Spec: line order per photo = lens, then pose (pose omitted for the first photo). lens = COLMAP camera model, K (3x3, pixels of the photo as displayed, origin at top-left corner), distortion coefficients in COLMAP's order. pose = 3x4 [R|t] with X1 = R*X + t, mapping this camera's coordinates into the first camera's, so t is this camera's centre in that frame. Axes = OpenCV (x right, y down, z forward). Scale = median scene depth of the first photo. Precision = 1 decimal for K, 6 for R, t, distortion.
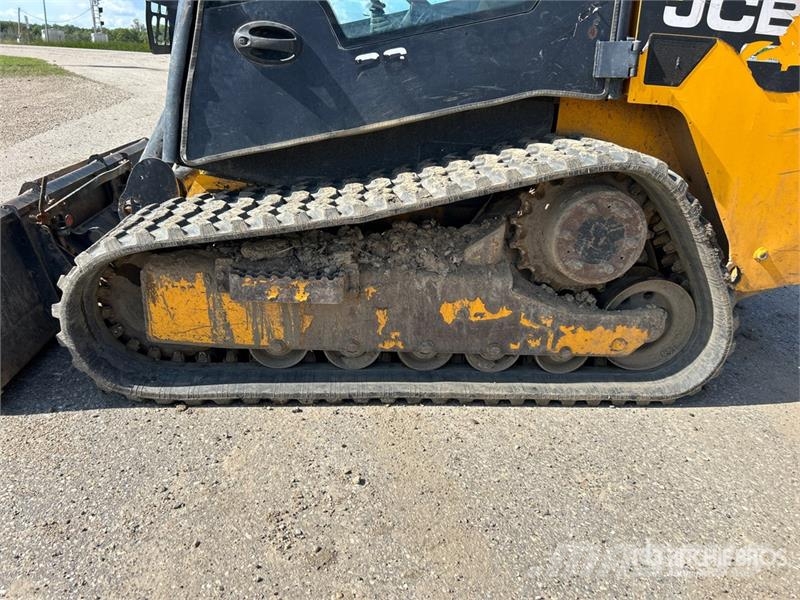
lens RADIAL K [[605.1, 0, 398.9], [0, 605.1, 304.3], [0, 0, 1]] dist [0.050028, -0.061507]
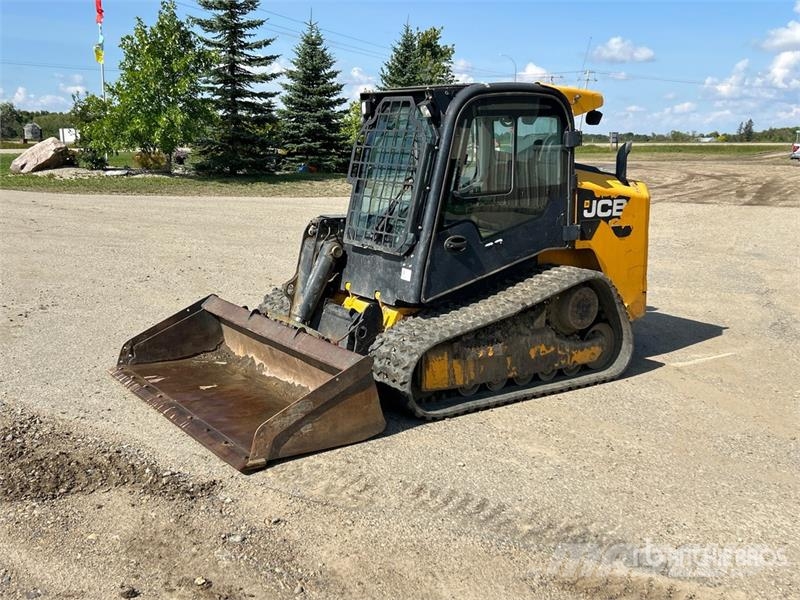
lens RADIAL K [[855.0, 0, 401.7], [0, 855.0, 306.3], [0, 0, 1]] dist [0.086163, 0.000000]
pose [[0.861756, -0.145506, 0.486010, -1.815751], [0.222445, 0.969360, -0.104207, 0.068129], [-0.455955, 0.197912, 0.867719, -1.478180]]
